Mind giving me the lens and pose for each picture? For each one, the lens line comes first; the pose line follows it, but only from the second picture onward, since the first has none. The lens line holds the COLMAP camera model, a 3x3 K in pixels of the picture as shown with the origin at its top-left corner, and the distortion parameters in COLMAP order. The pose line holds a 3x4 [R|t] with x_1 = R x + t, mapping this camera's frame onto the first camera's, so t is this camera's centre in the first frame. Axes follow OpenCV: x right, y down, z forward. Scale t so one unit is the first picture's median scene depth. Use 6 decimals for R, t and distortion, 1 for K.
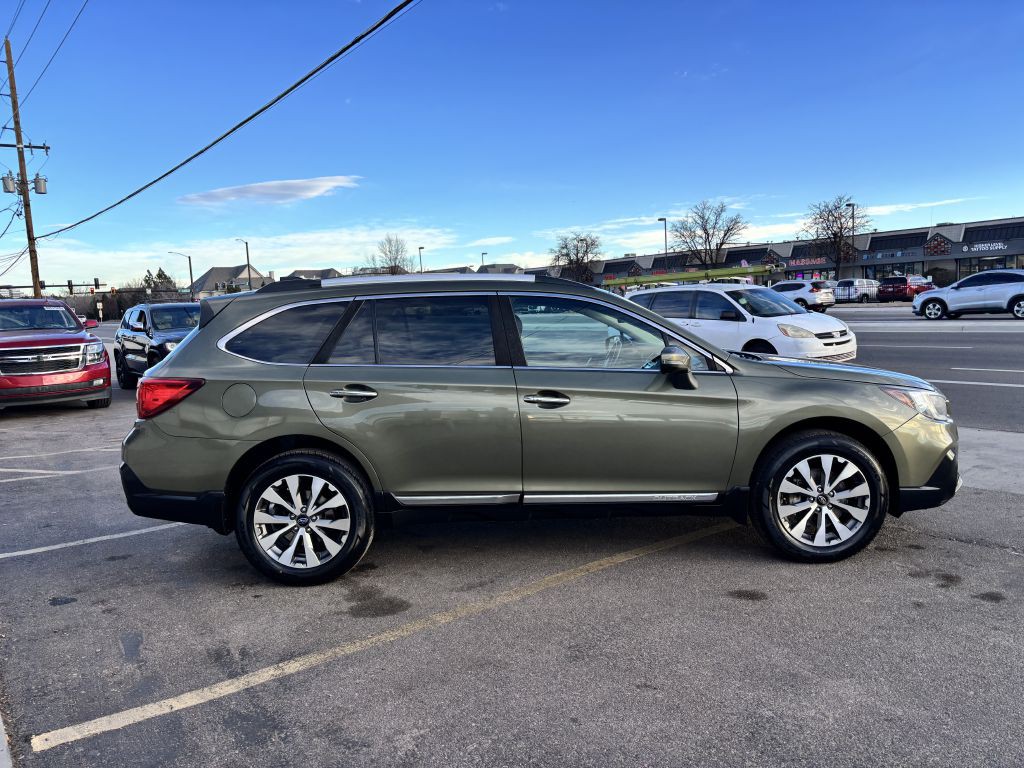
lens RADIAL K [[773.8, 0, 513.4], [0, 773.8, 380.7], [0, 0, 1]] dist [0.023914, -0.013920]
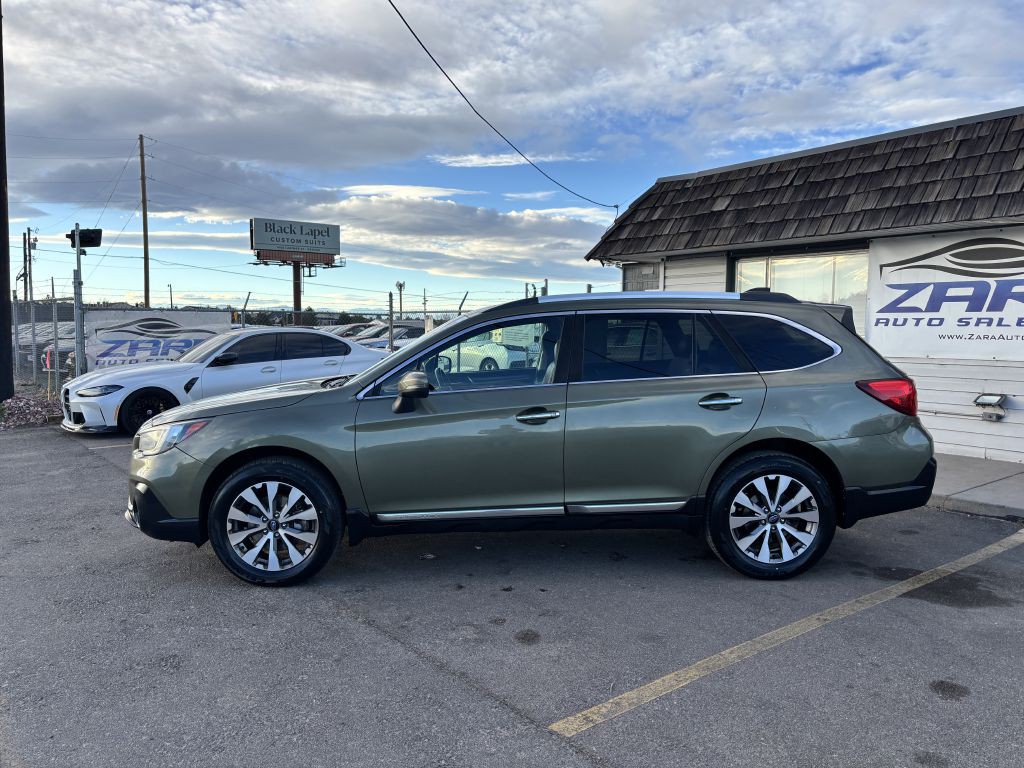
lens RADIAL K [[773.8, 0, 513.4], [0, 773.8, 380.7], [0, 0, 1]] dist [0.023914, -0.013920]
pose [[-0.999023, 0.043966, -0.004562, 0.007215], [0.042624, 0.985548, 0.163944, -0.024347], [0.011704, 0.163589, -0.986459, 0.255674]]
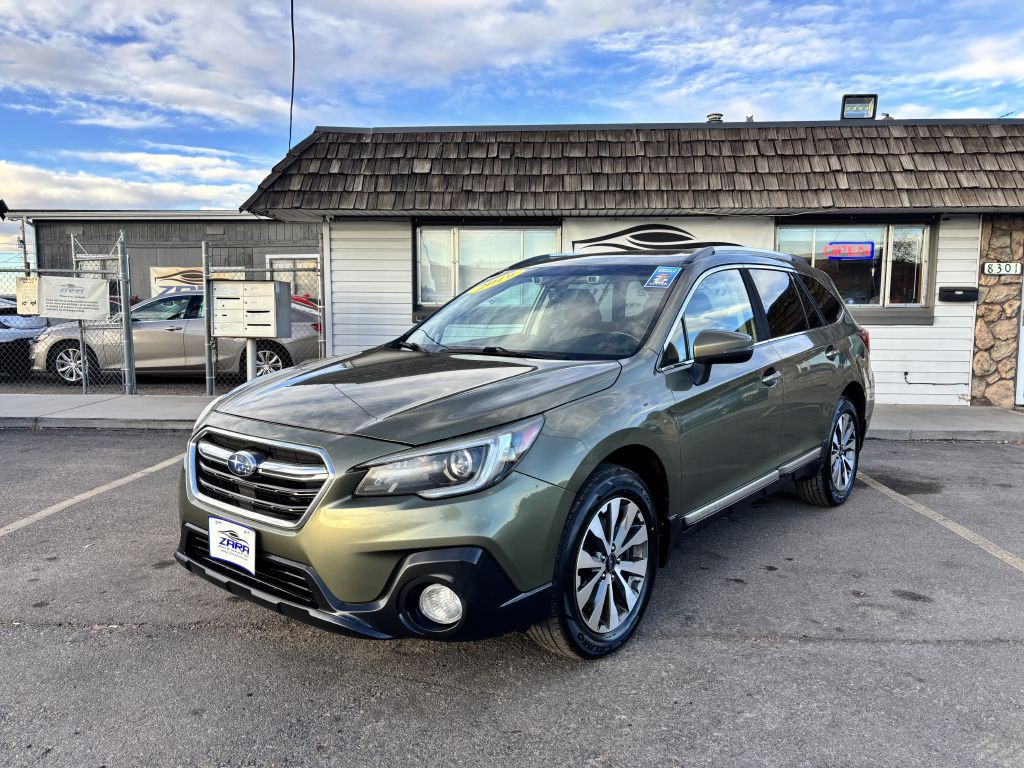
lens RADIAL K [[773.8, 0, 513.4], [0, 773.8, 380.7], [0, 0, 1]] dist [0.023914, -0.013920]
pose [[-0.648576, 0.113850, -0.752587, 0.101220], [-0.046718, 0.980932, 0.188654, -0.018411], [0.759715, 0.157516, -0.630890, 0.187646]]
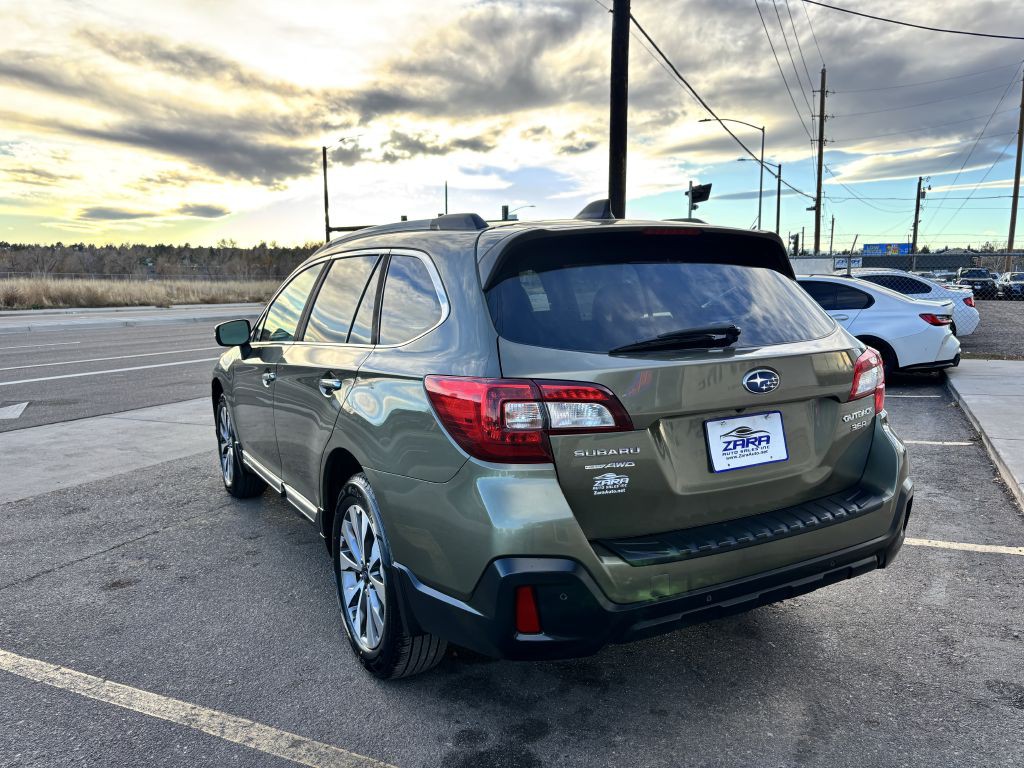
lens RADIAL K [[785.2, 0, 512.0], [0, 785.2, 384.0], [0, 0, 1]] dist [0.010152, 0.006015]
pose [[-0.470616, -0.066418, 0.879835, -0.097762], [0.115001, 0.984039, 0.135798, -0.010355], [-0.874812, 0.165091, -0.455466, 0.167710]]
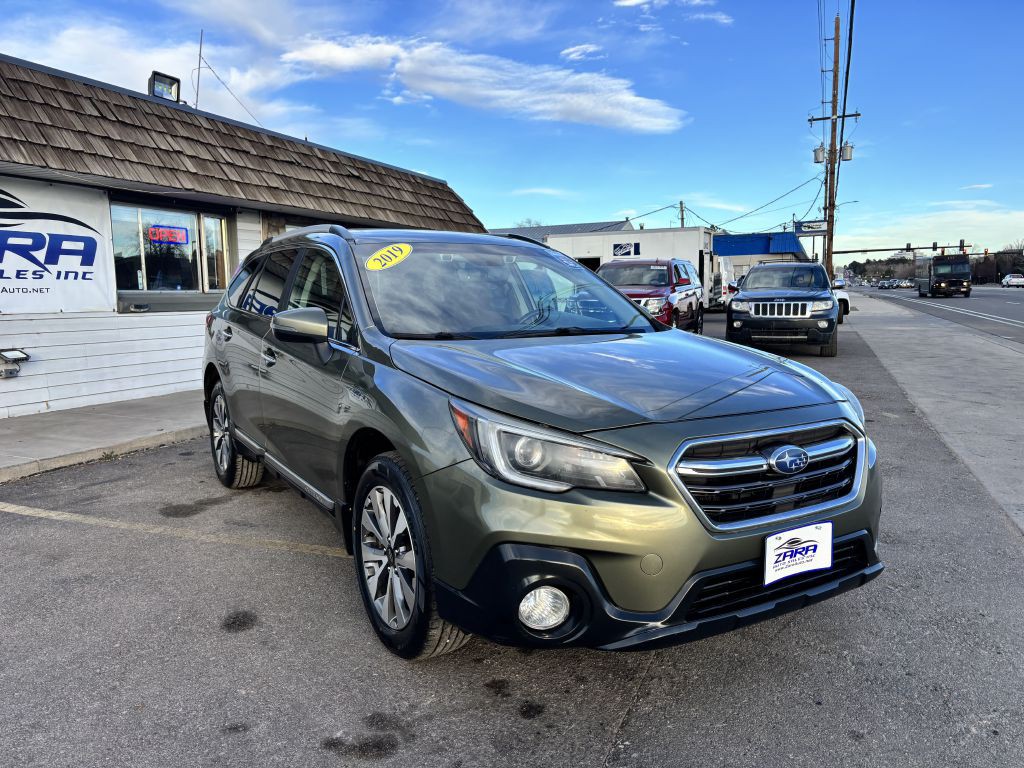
lens RADIAL K [[773.8, 0, 513.4], [0, 773.8, 380.7], [0, 0, 1]] dist [0.023914, -0.013920]
pose [[0.507612, 0.134717, -0.850988, 0.105428], [-0.094364, 0.990451, 0.100507, -0.007402], [0.856402, 0.029285, 0.515478, 0.079249]]
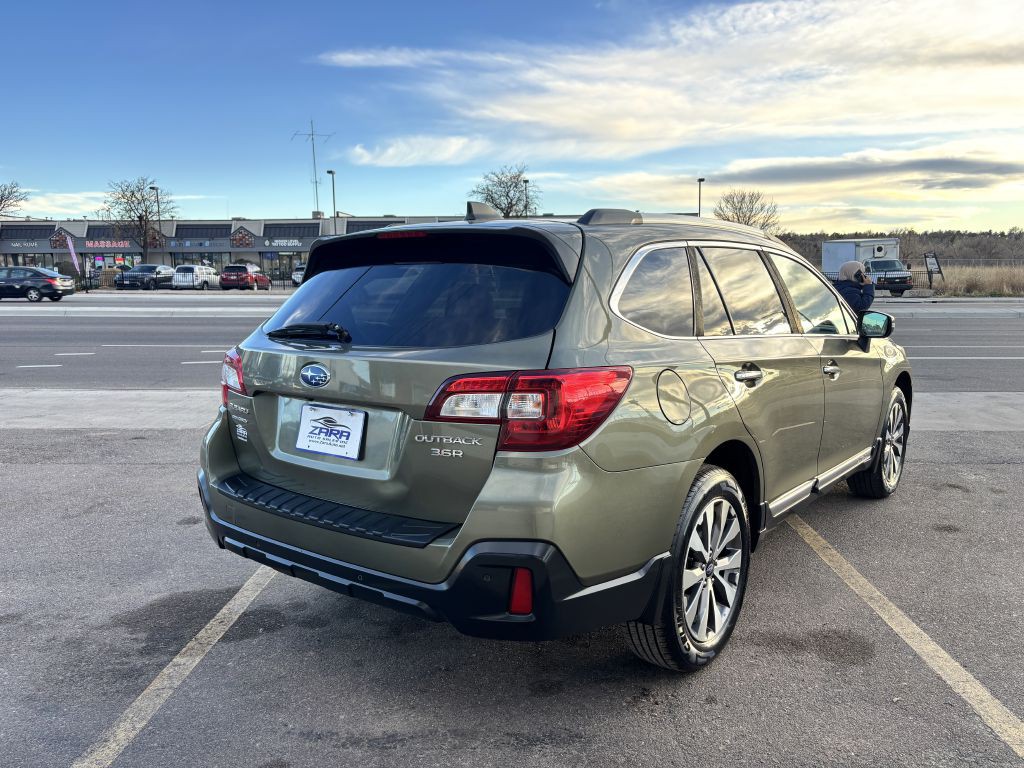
lens RADIAL K [[785.2, 0, 512.0], [0, 785.2, 384.0], [0, 0, 1]] dist [0.010152, 0.006015]
pose [[0.624986, -0.066394, 0.777807, -0.094393], [0.054255, 0.997662, 0.041565, -0.001676], [-0.778748, 0.016222, 0.627127, 0.074003]]
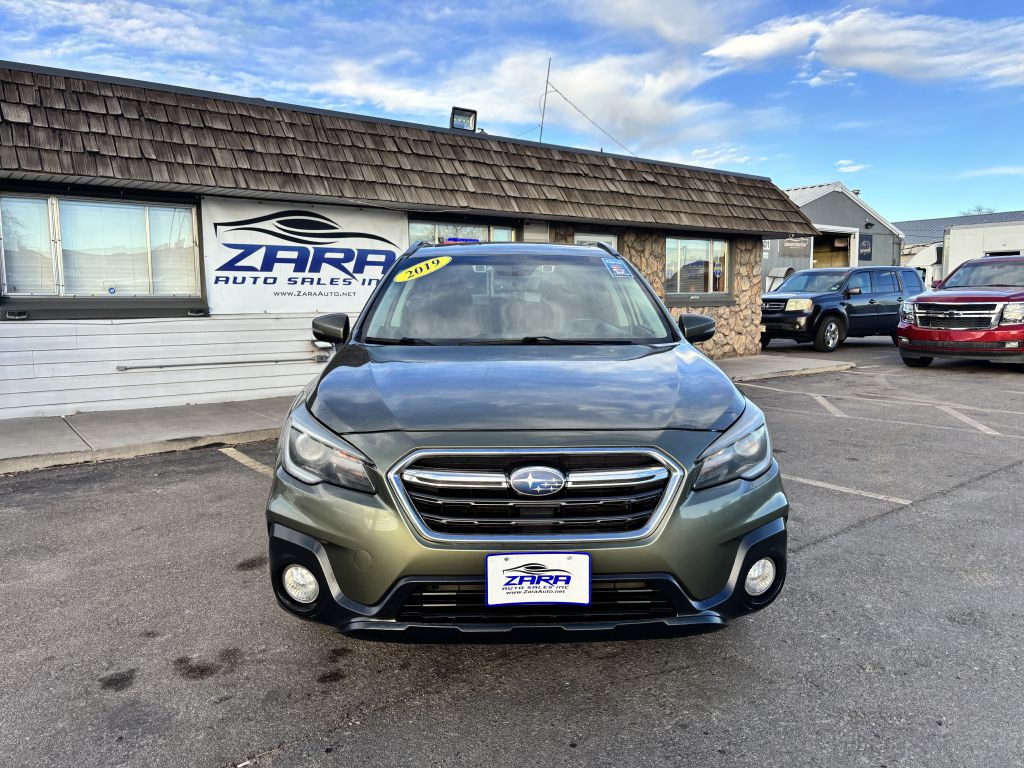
lens RADIAL K [[771.6, 0, 516.4], [0, 771.6, 374.3], [0, 0, 1]] dist [0.019252, -0.008313]
pose [[0.016909, 0.143114, -0.989562, 0.121358], [-0.090335, 0.985874, 0.141037, -0.013055], [0.995768, 0.087007, 0.029599, 0.124186]]
